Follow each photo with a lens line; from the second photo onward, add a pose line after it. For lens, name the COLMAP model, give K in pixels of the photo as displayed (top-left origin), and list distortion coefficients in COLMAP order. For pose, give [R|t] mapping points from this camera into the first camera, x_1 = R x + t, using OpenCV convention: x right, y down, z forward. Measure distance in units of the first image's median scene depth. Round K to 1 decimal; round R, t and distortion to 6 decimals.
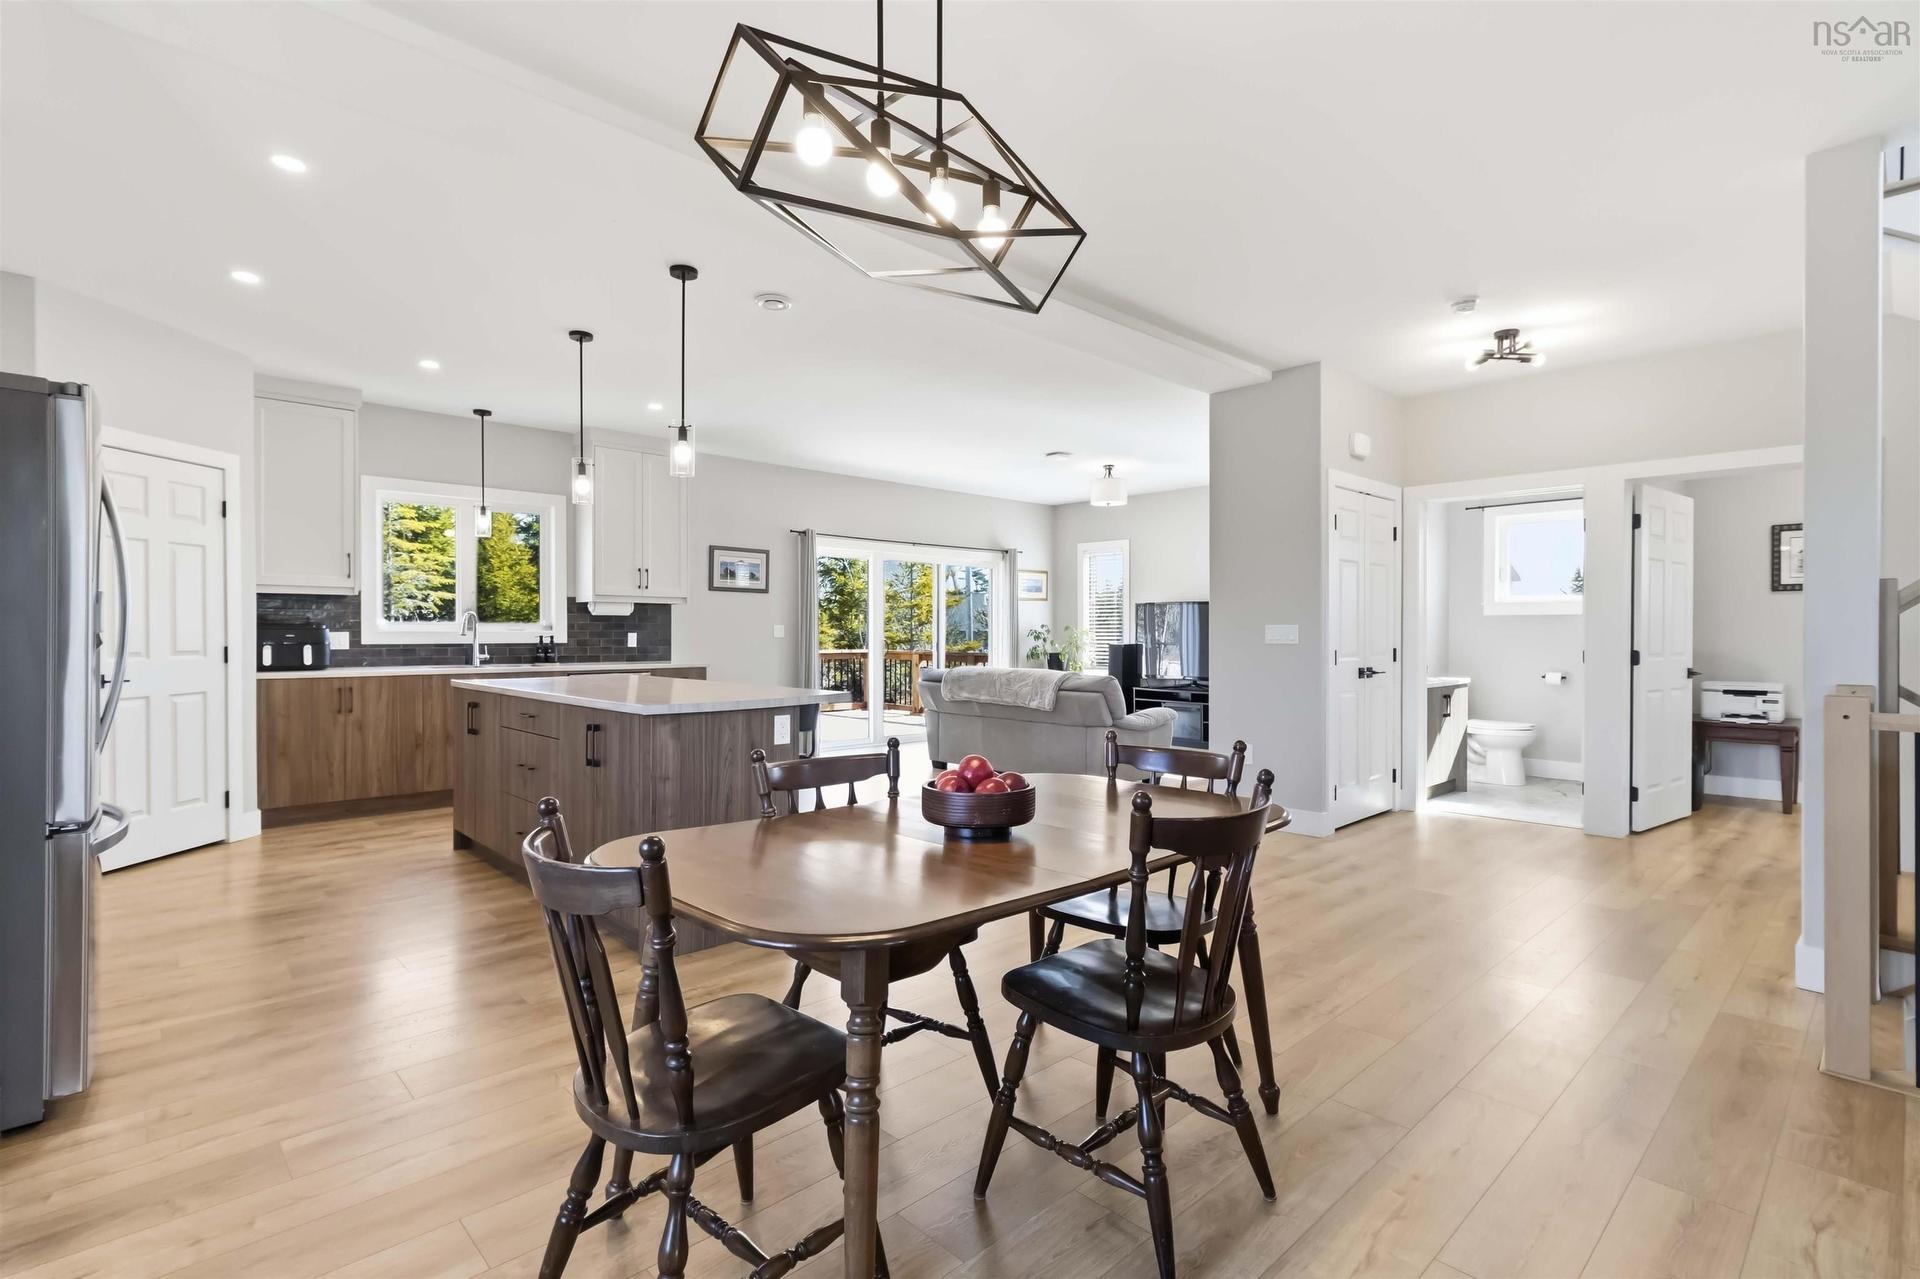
lens RADIAL K [[906.7, 0, 961.9], [0, 906.7, 634.1], [0, 0, 1]] dist [0.004157, 0.000435]
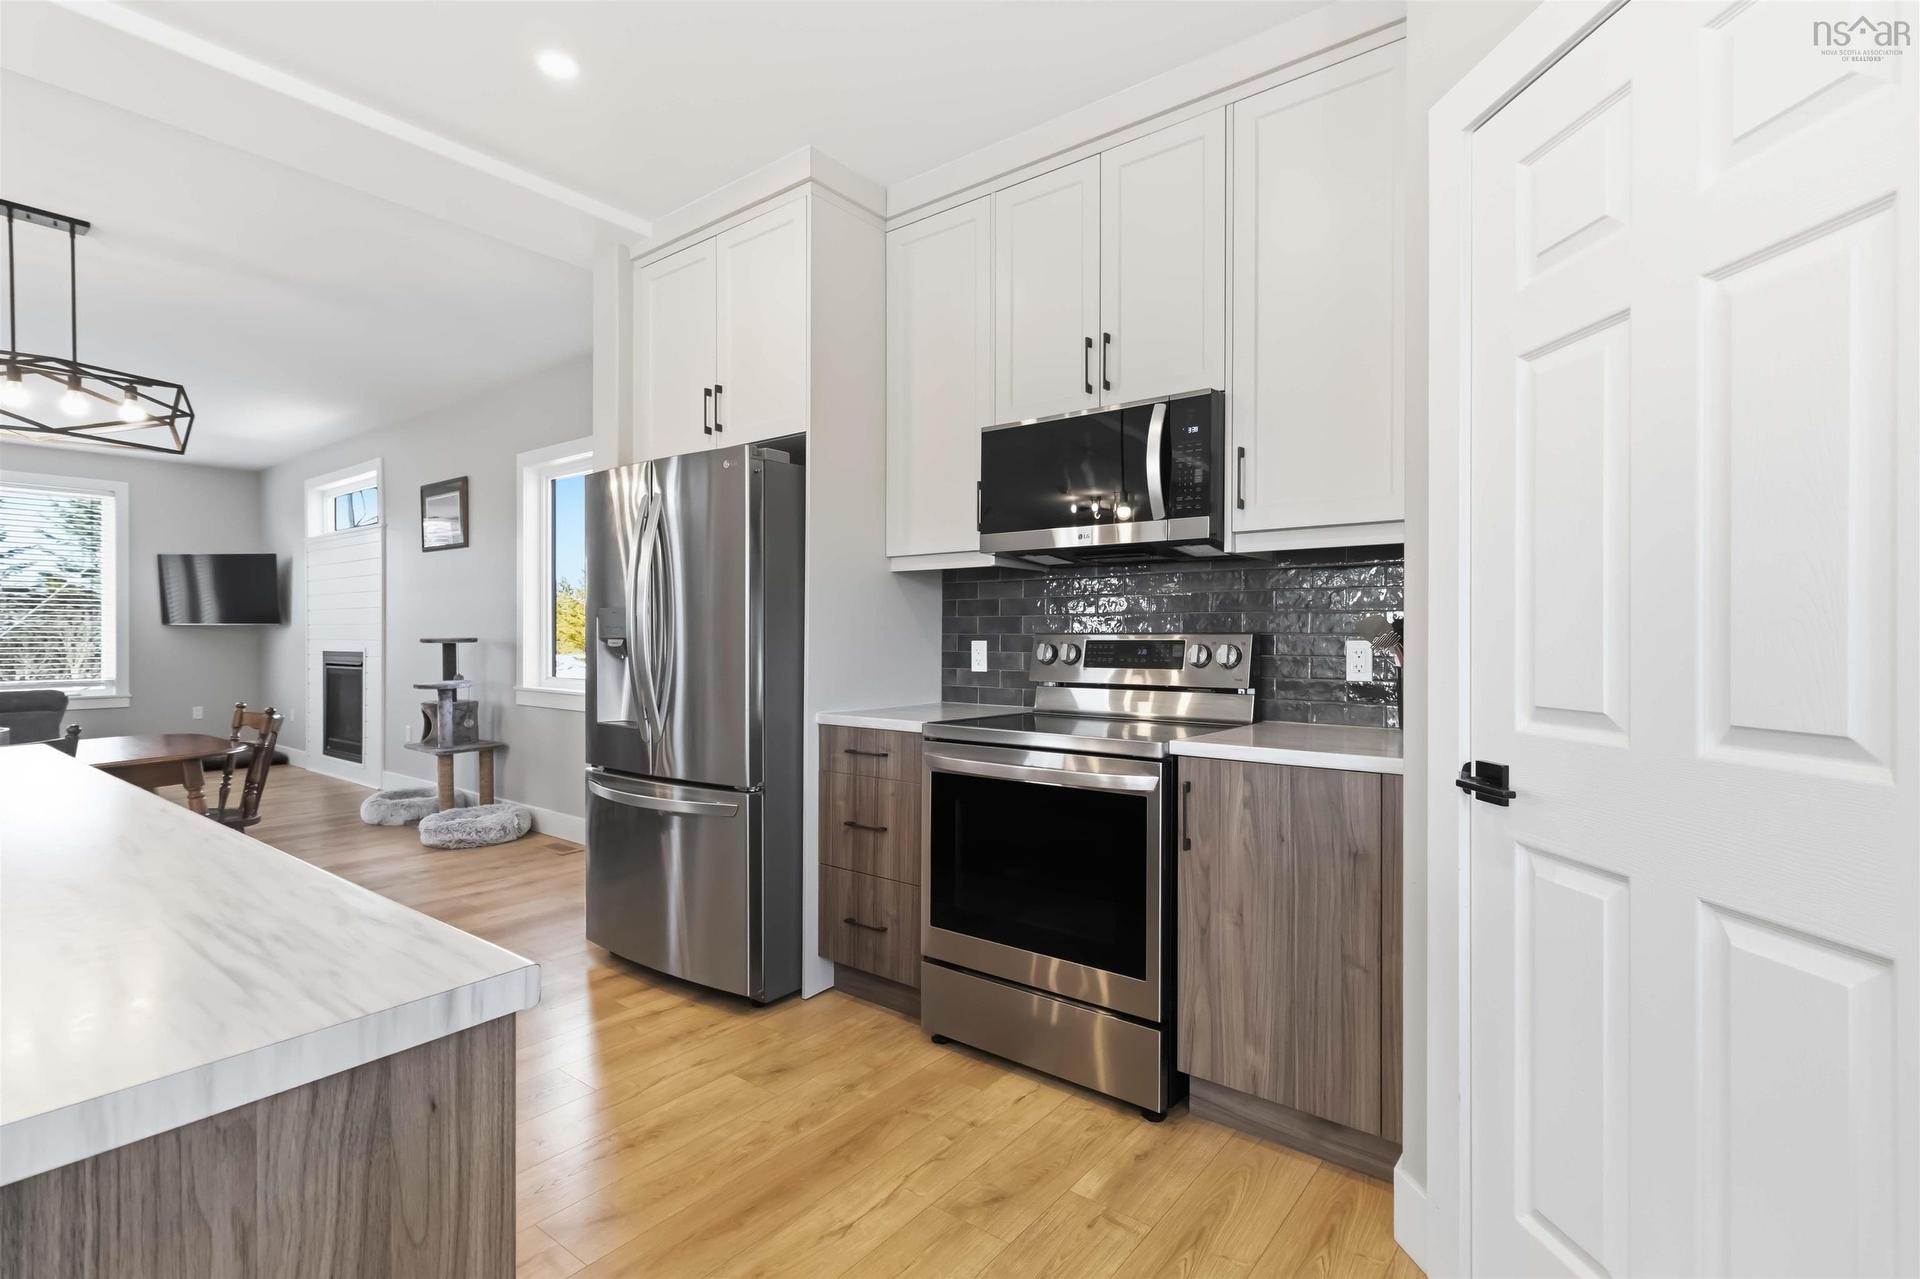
lens RADIAL K [[903.6, 0, 957.0], [0, 903.6, 641.6], [0, 0, 1]] dist [0.004067, 0.000885]
pose [[-0.990048, -0.002605, -0.140707, -0.451766], [-0.003434, 0.999978, 0.005655, -0.002557], [0.140689, 0.006082, -0.990035, 0.859500]]
